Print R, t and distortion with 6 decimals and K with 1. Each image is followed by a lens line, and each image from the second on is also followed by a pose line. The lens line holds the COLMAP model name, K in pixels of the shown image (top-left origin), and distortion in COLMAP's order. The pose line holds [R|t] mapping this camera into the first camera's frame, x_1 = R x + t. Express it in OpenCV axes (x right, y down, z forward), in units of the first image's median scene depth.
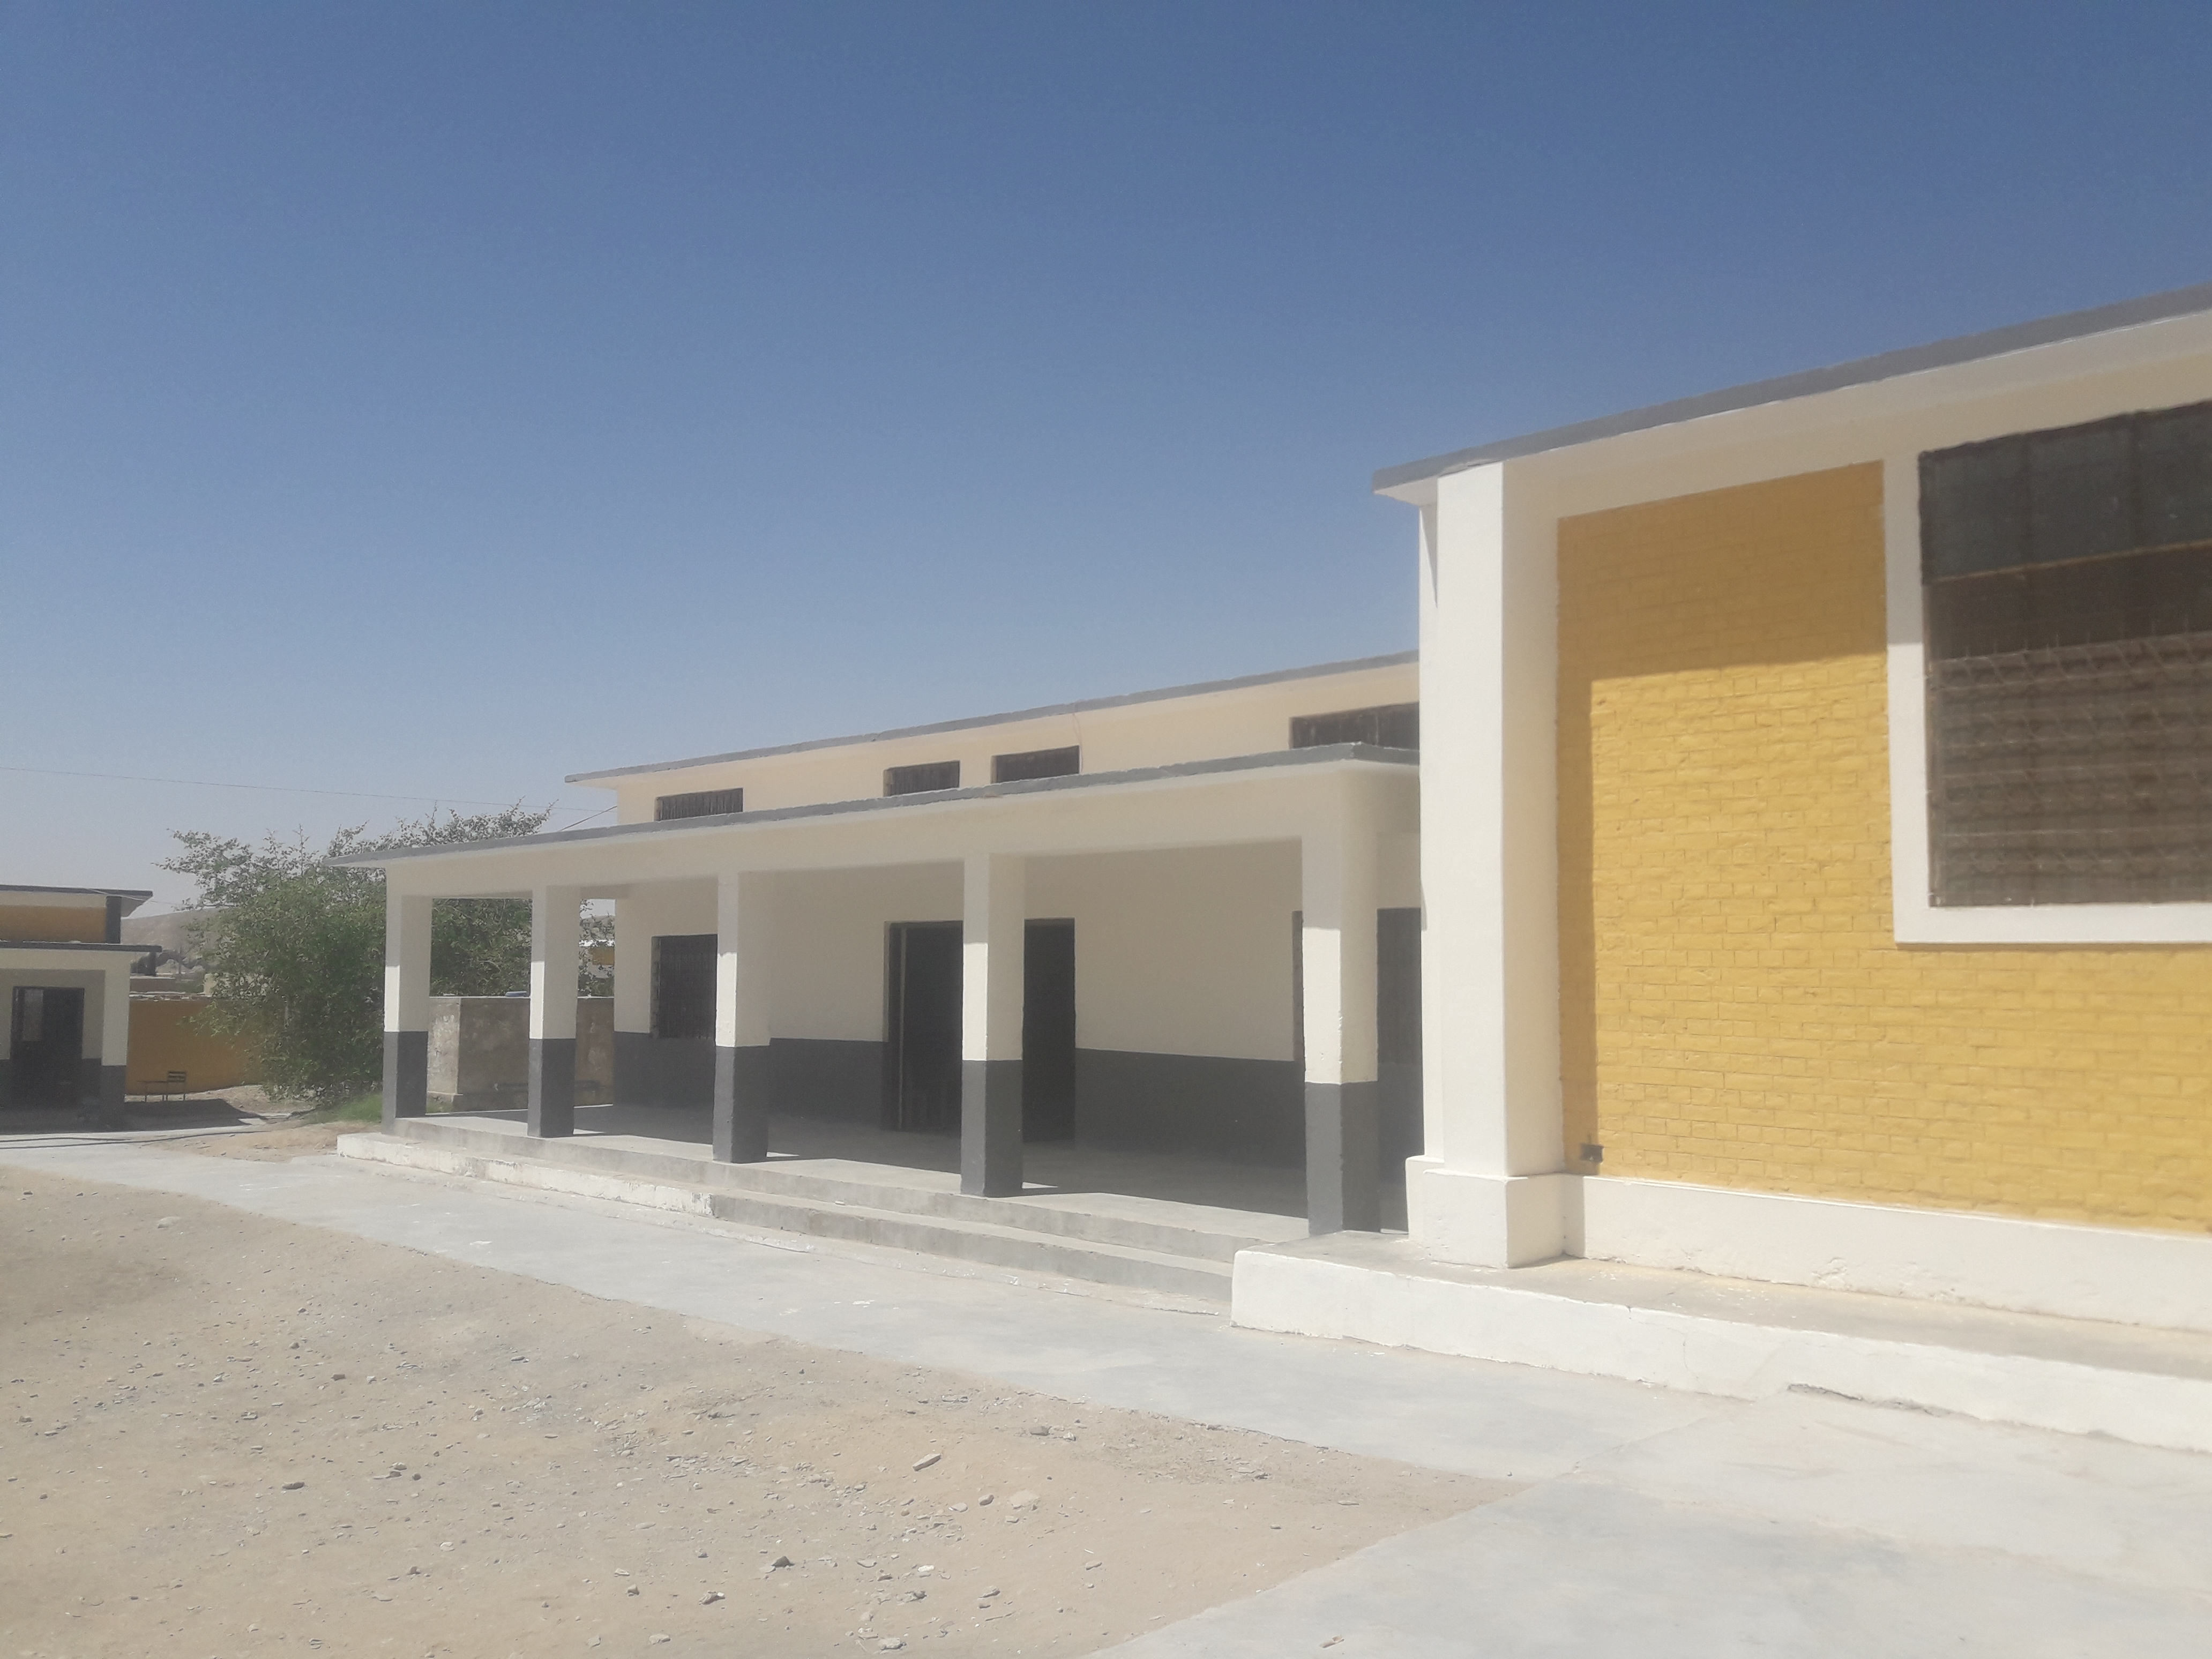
lens RADIAL K [[1800.6, 0, 1094.1], [0, 1800.6, 849.9], [0, 0, 1]] dist [0.076780, -0.109734]
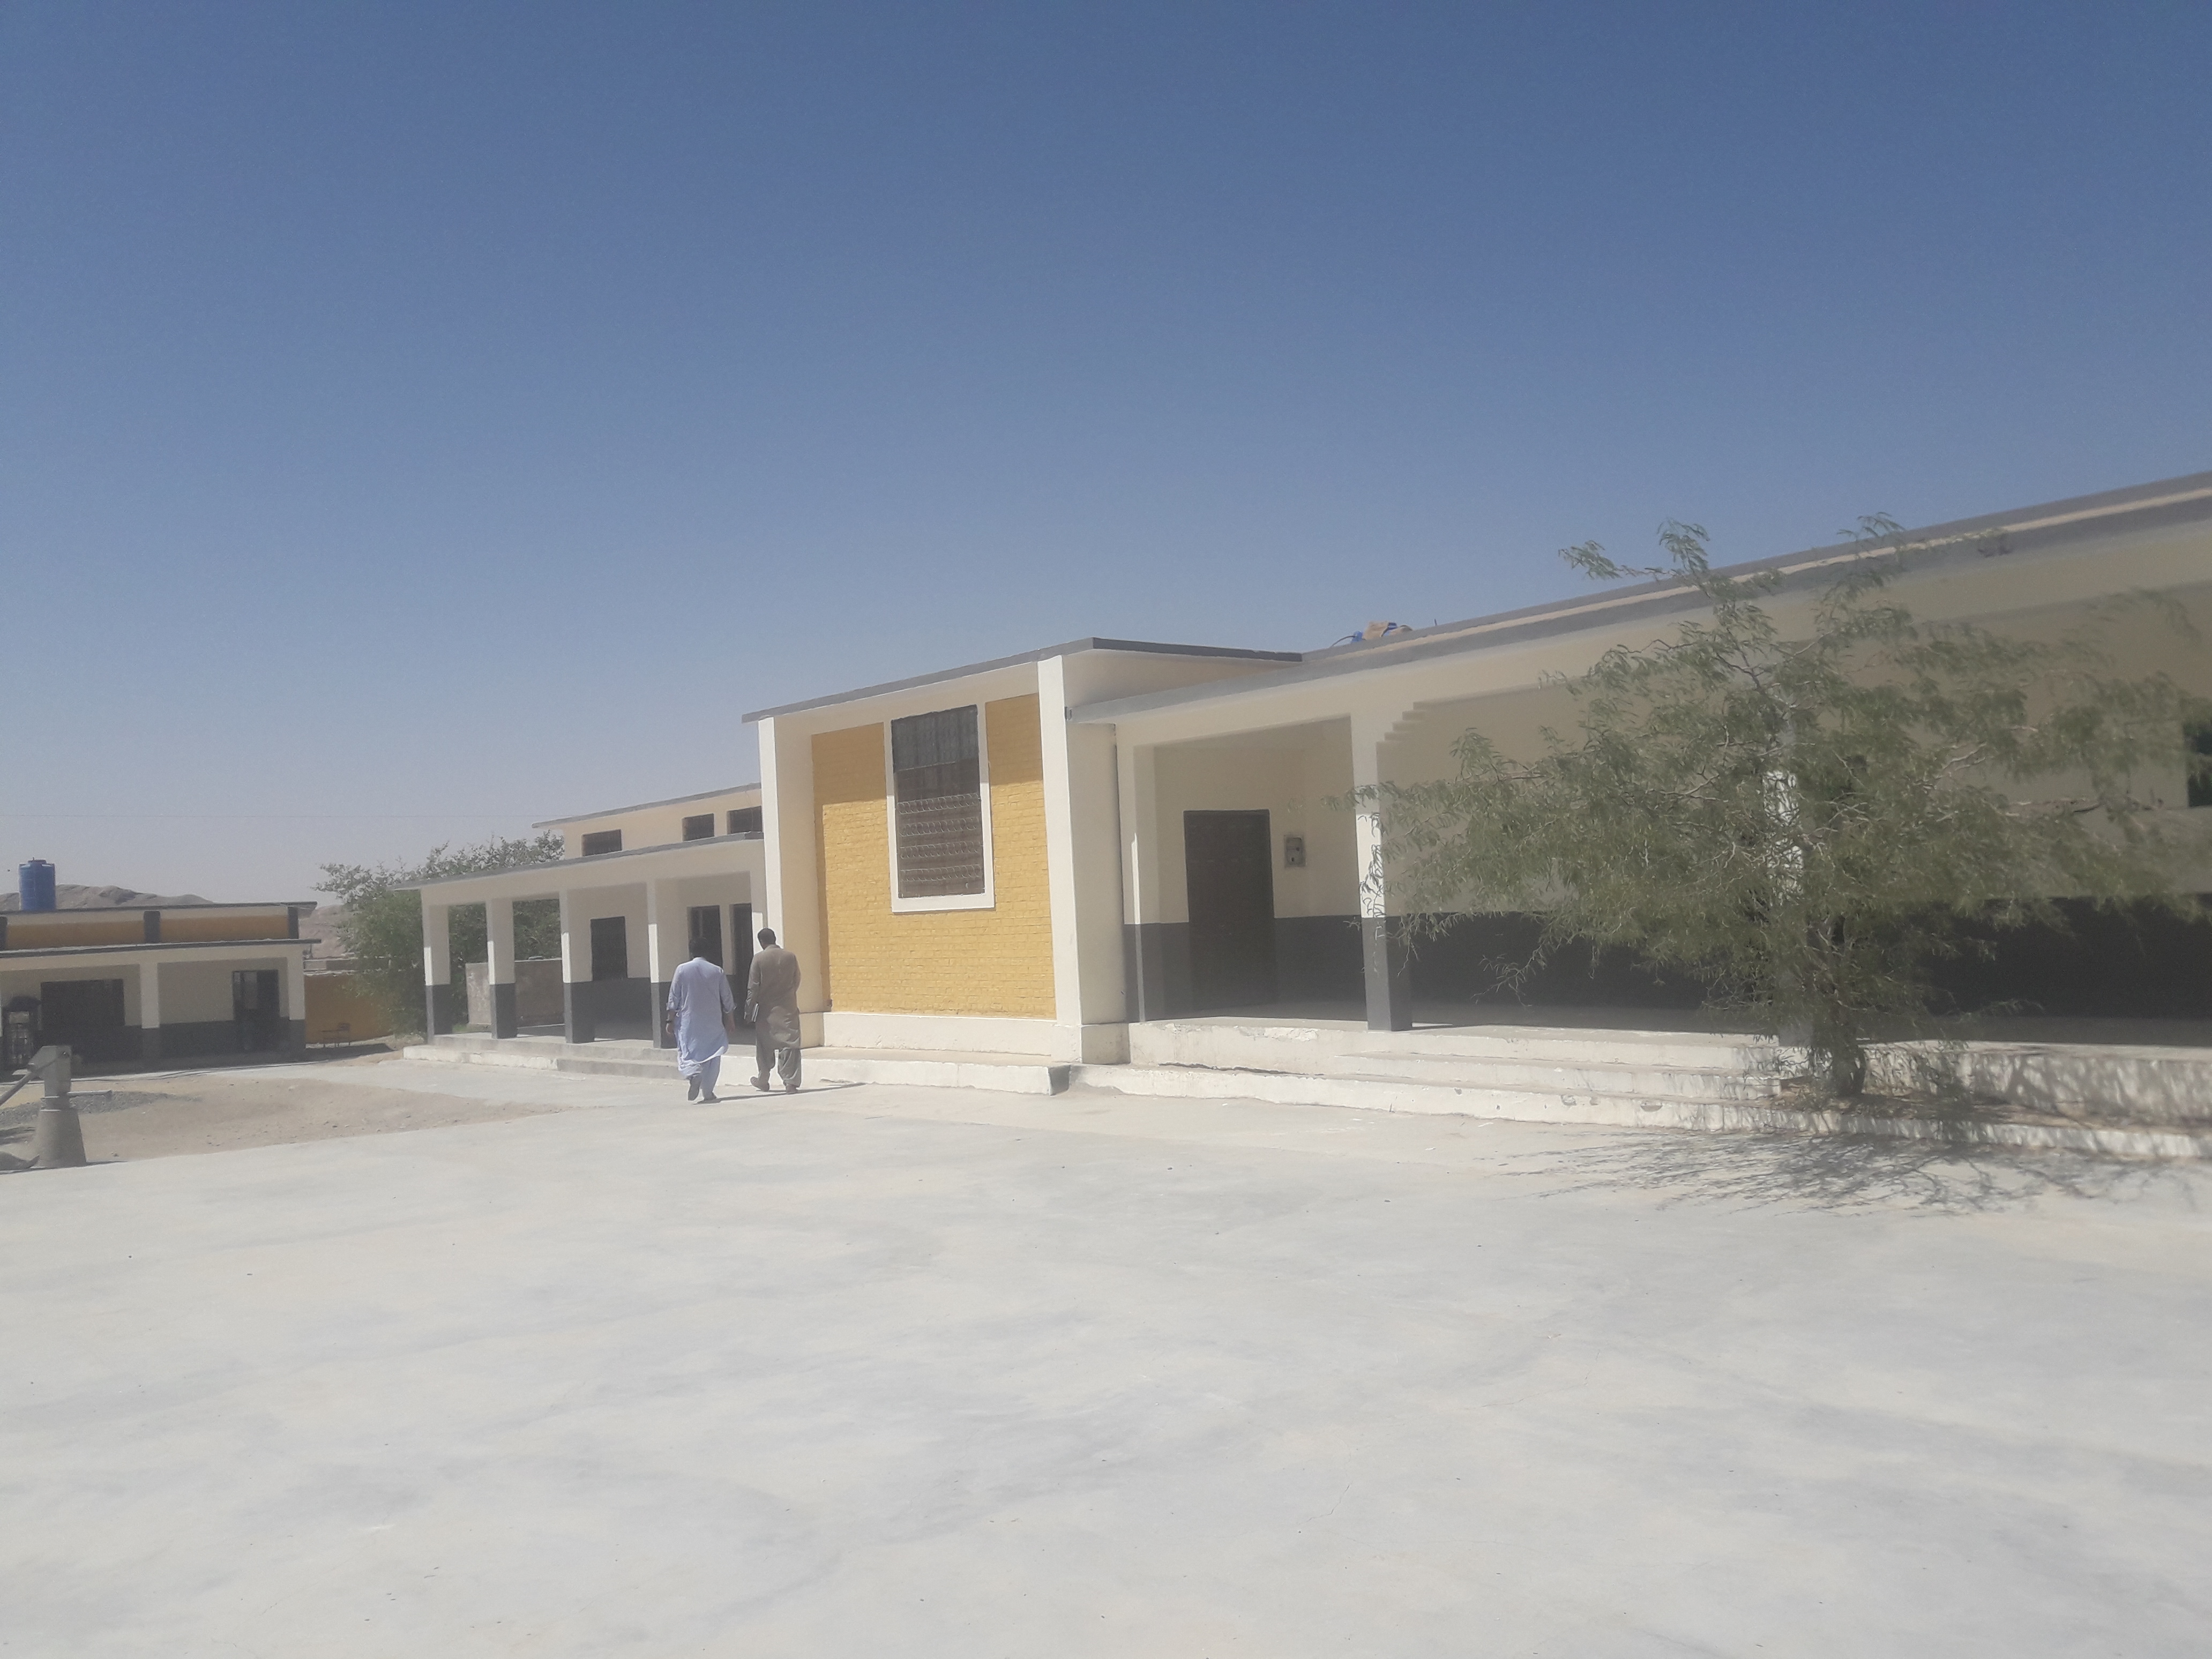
lens RADIAL K [[1800.6, 0, 1114.9], [0, 1800.6, 812.2], [0, 0, 1]] dist [0.076780, -0.109734]
pose [[0.993437, -0.062782, -0.095609, 0.430211], [0.064379, 0.997831, 0.013718, -0.044852], [0.094540, -0.019783, 0.995324, -0.641174]]
